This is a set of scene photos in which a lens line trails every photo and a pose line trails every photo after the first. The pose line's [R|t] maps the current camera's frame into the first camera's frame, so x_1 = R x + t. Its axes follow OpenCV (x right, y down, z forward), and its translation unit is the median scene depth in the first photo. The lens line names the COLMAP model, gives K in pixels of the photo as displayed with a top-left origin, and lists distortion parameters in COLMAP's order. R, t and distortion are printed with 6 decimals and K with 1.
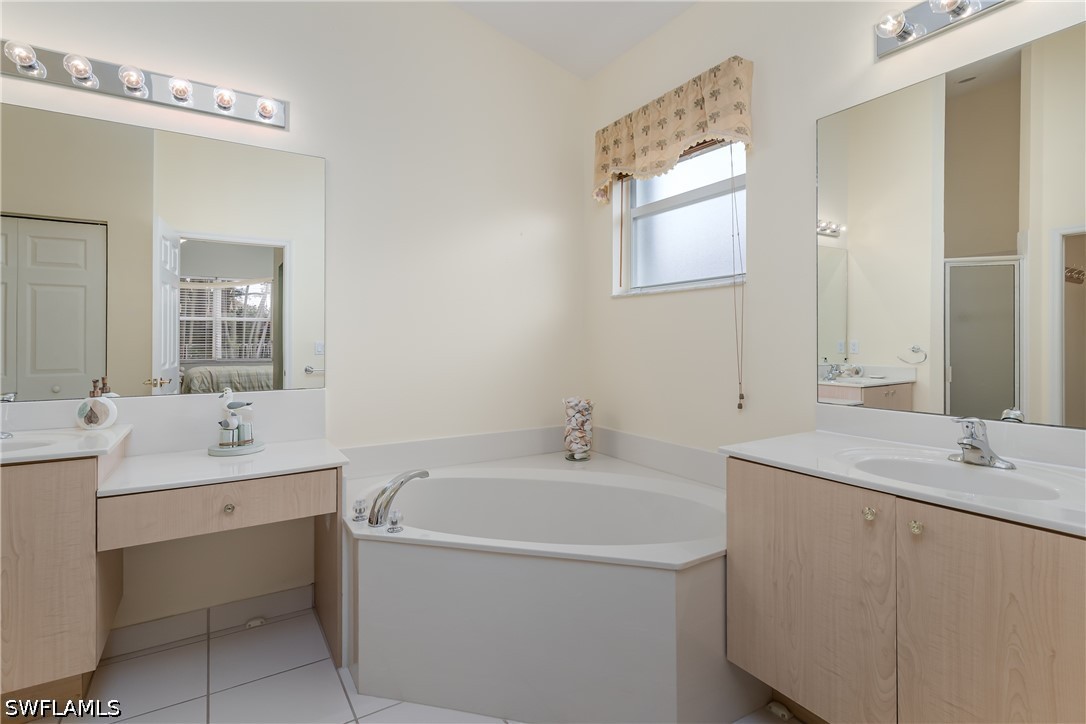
lens RADIAL K [[527.4, 0, 546.3], [0, 527.4, 342.9], [0, 0, 1]] dist [-0.000812, -0.000130]
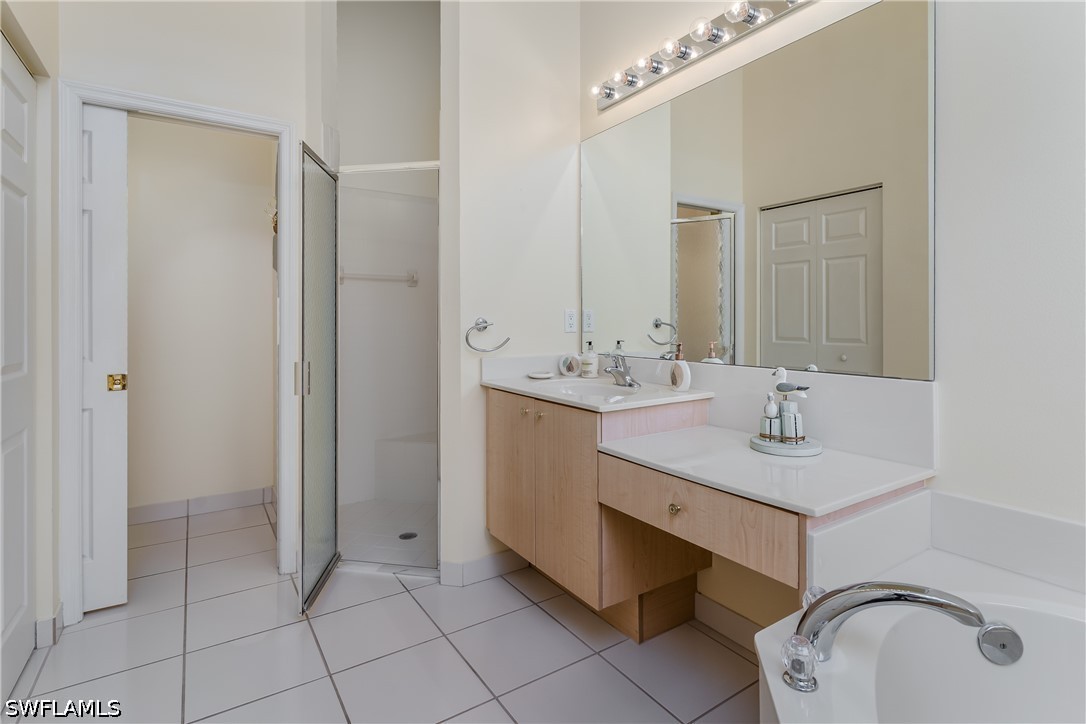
lens RADIAL K [[534.0, 0, 541.8], [0, 534.0, 317.9], [0, 0, 1]] dist [-0.001091, -0.000110]
pose [[0.005369, -0.003342, -0.999980, 0.170915], [-0.000300, 0.999994, -0.003343, 0.021630], [0.999986, 0.000318, 0.005368, 0.655356]]
